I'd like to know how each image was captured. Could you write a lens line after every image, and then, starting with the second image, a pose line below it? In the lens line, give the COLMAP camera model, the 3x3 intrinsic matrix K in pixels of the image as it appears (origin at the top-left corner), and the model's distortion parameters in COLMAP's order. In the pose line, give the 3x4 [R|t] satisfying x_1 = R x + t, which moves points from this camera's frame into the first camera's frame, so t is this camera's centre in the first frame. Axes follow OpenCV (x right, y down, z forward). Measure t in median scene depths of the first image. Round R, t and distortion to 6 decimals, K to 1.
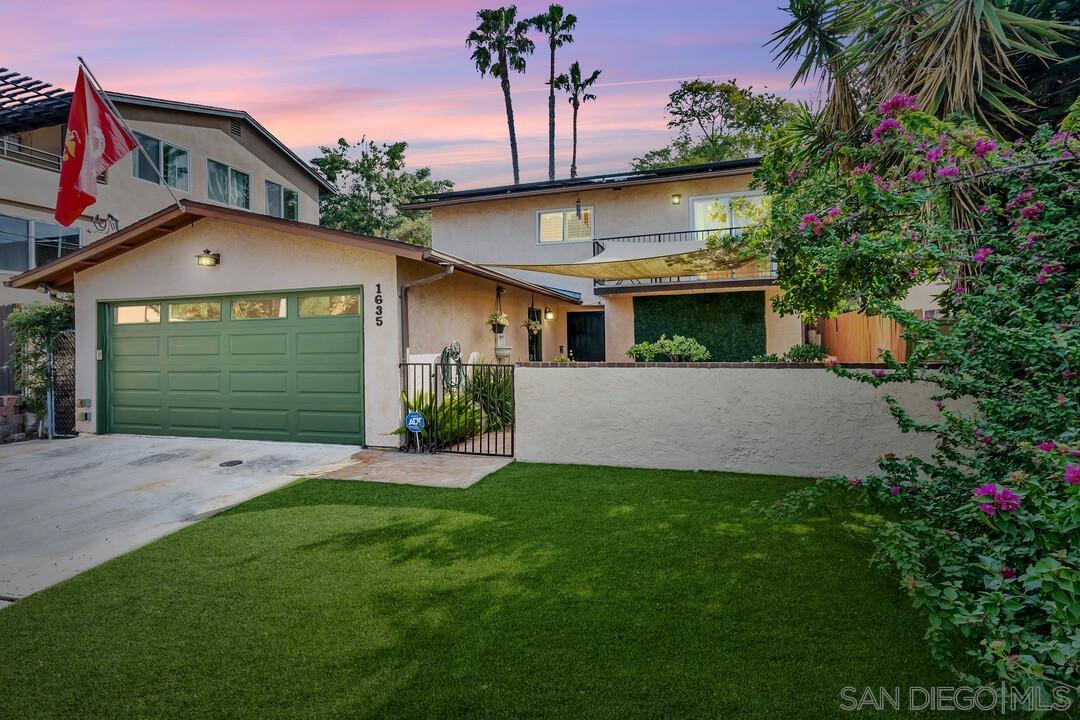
lens RADIAL K [[534.6, 0, 540.0], [0, 534.6, 360.0], [0, 0, 1]] dist [-0.001925, -0.000132]
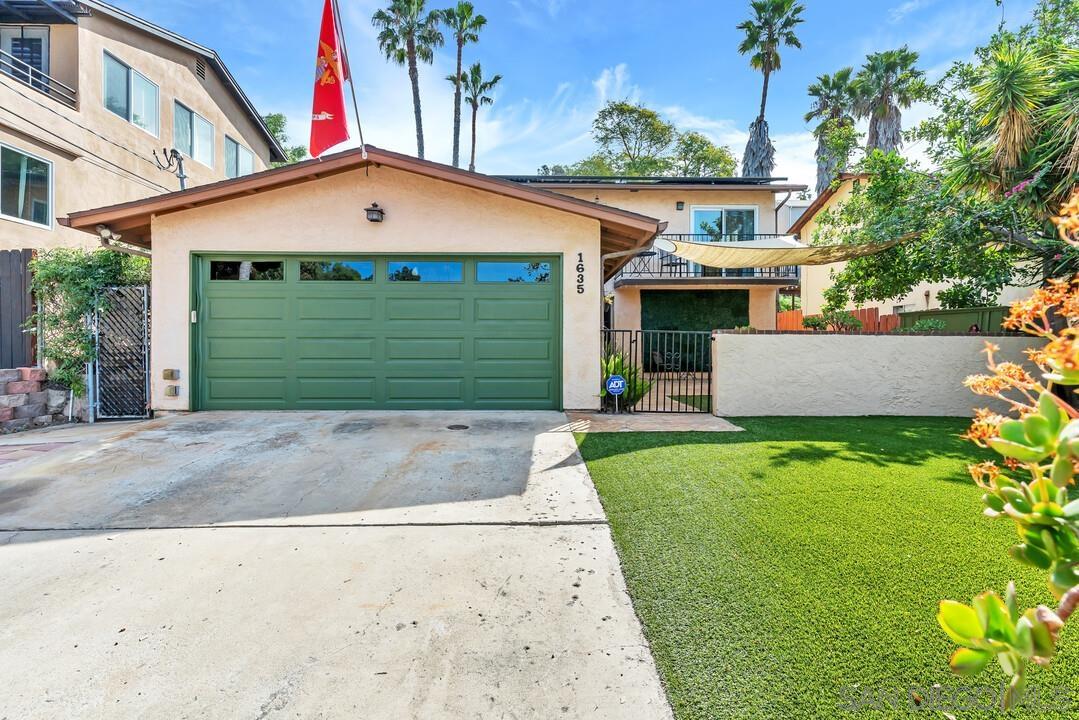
lens RADIAL K [[526.7, 0, 541.1], [0, 526.7, 369.0], [0, 0, 1]] dist [0.002070, 0.000297]
pose [[0.946546, 0.004287, 0.322541, -0.533955], [-0.006673, 0.999958, 0.006293, 0.058707], [-0.322500, -0.008109, 0.946535, 0.040101]]
